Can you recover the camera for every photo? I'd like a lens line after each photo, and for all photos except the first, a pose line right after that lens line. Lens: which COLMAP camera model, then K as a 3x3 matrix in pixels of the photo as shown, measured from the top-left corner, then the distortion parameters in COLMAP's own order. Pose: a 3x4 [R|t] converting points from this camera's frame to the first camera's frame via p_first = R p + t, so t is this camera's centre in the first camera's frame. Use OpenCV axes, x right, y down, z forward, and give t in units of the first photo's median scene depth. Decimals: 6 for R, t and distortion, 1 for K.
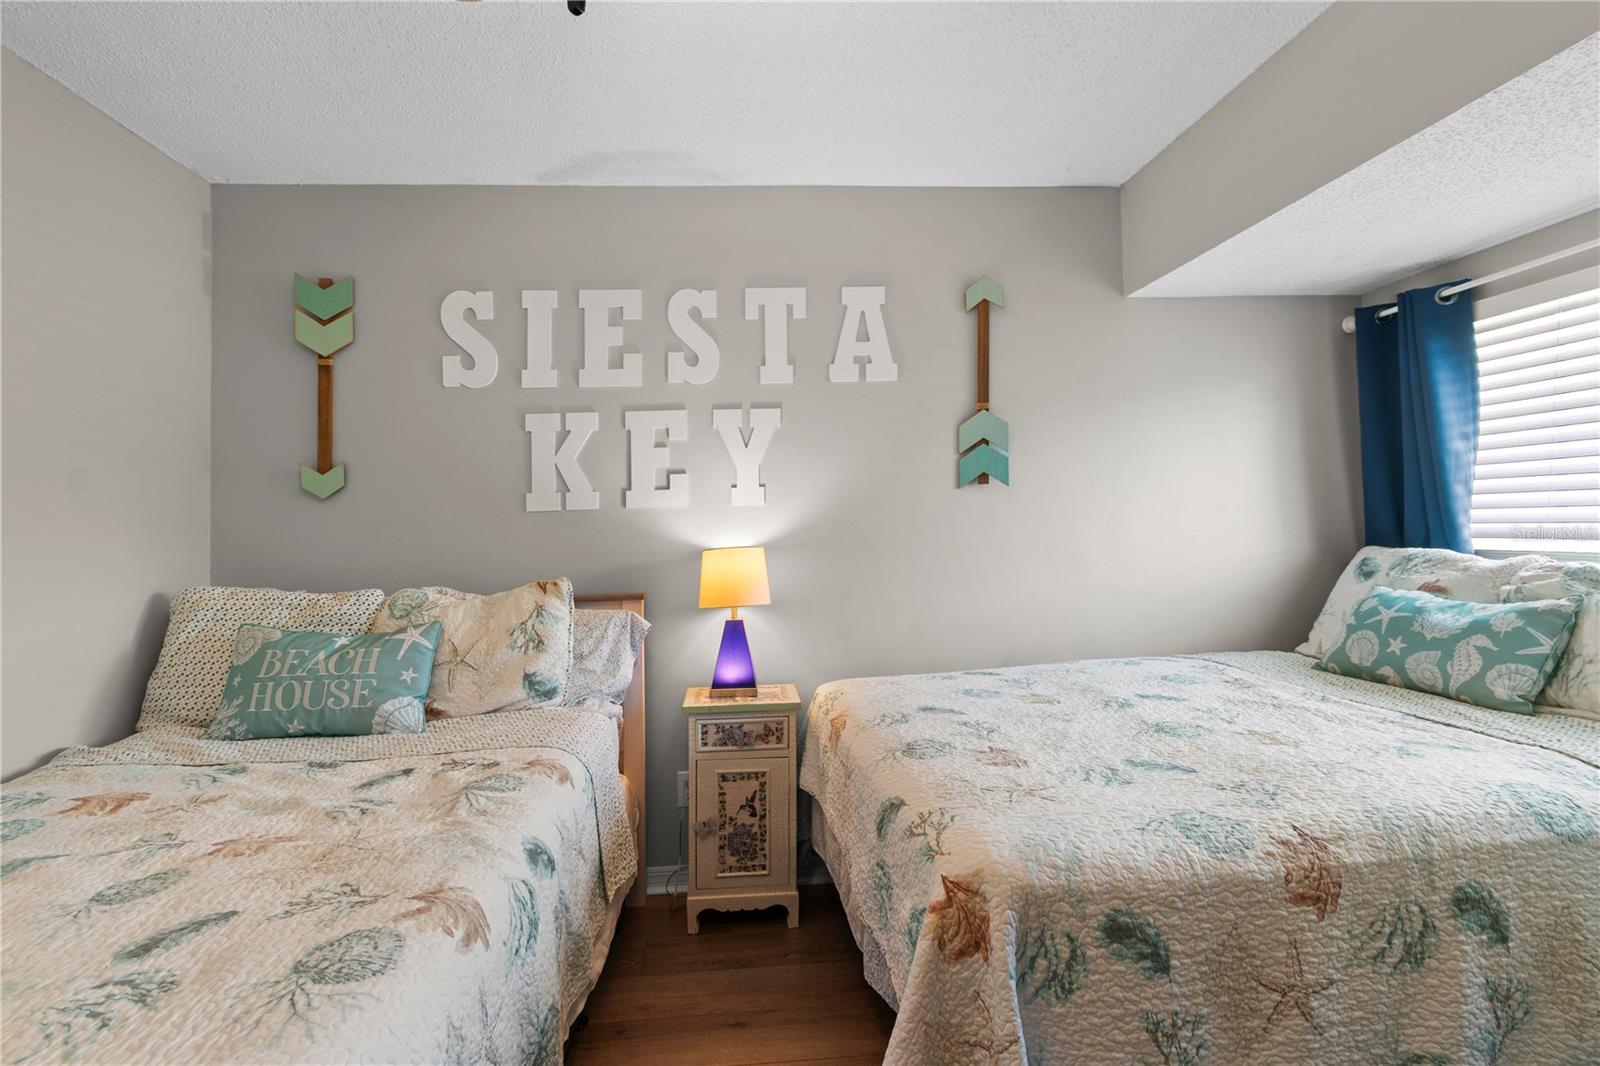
lens RADIAL K [[714.7, 0, 782.5], [0, 714.7, 506.3], [0, 0, 1]] dist [0.001498, -0.000133]
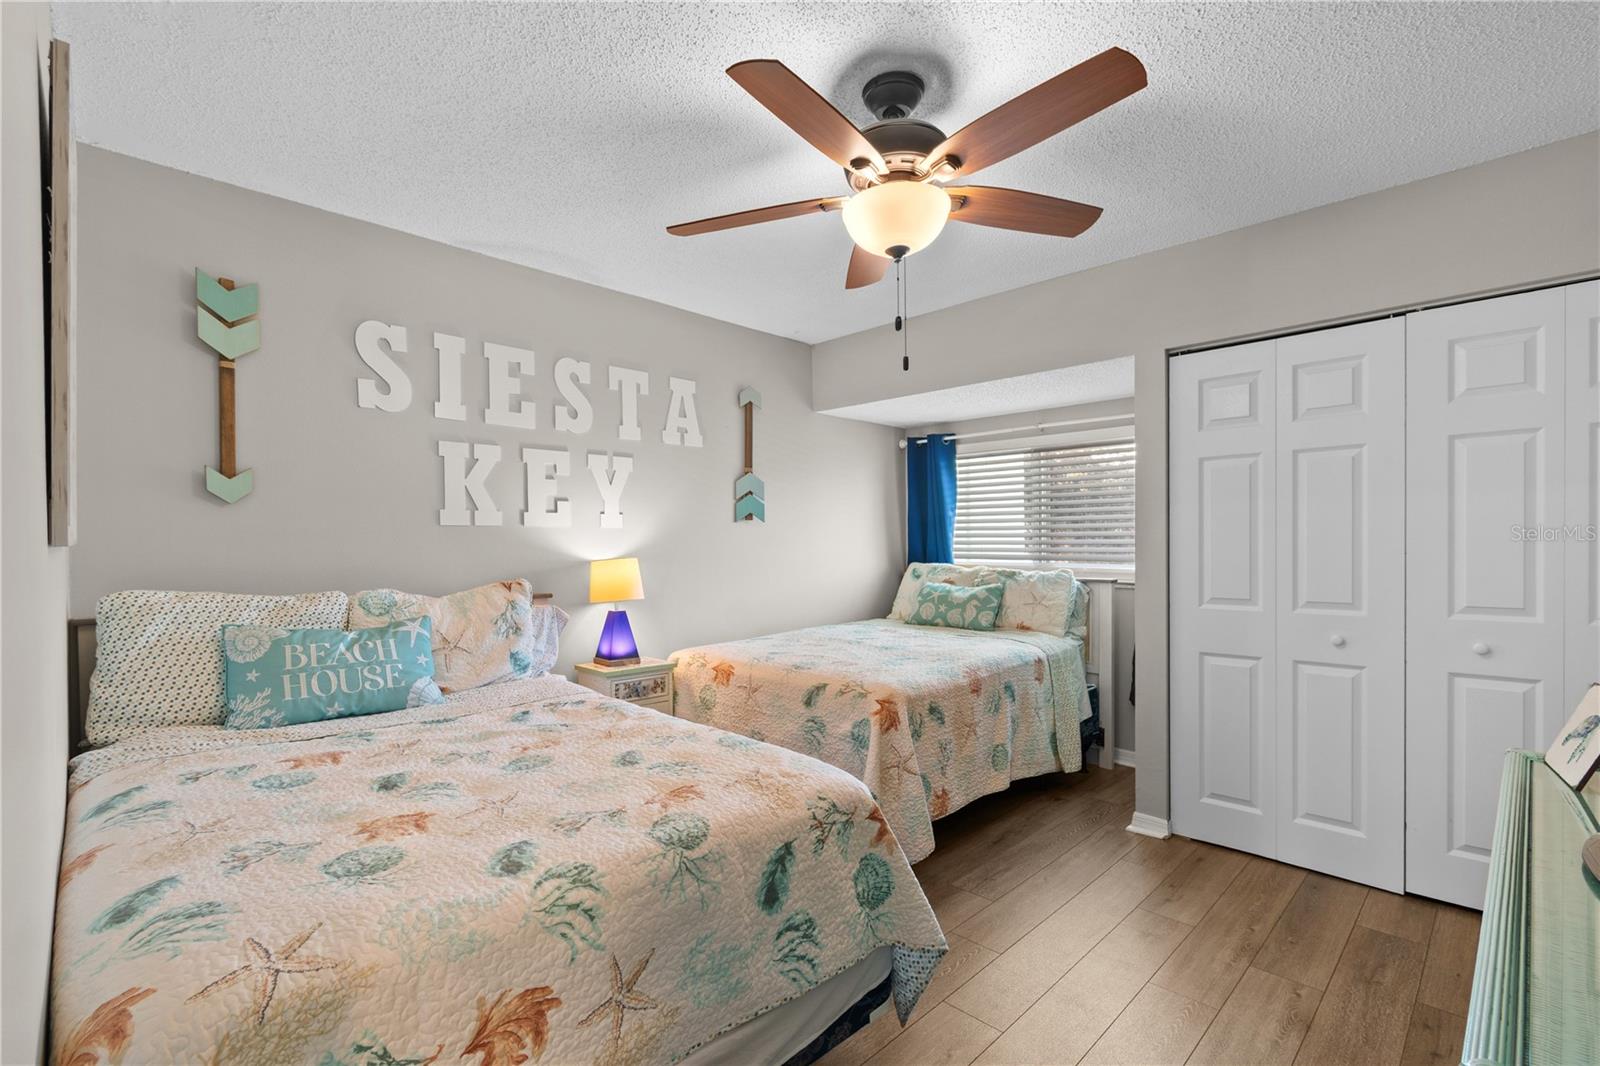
lens RADIAL K [[723.5, 0, 789.5], [0, 723.5, 512.1], [0, 0, 1]] dist [0.003180, -0.000568]
pose [[0.760023, 0.055856, 0.647491, -0.701891], [-0.038083, 0.998415, -0.041427, 0.013529], [-0.648779, 0.006827, 0.760946, -0.266448]]
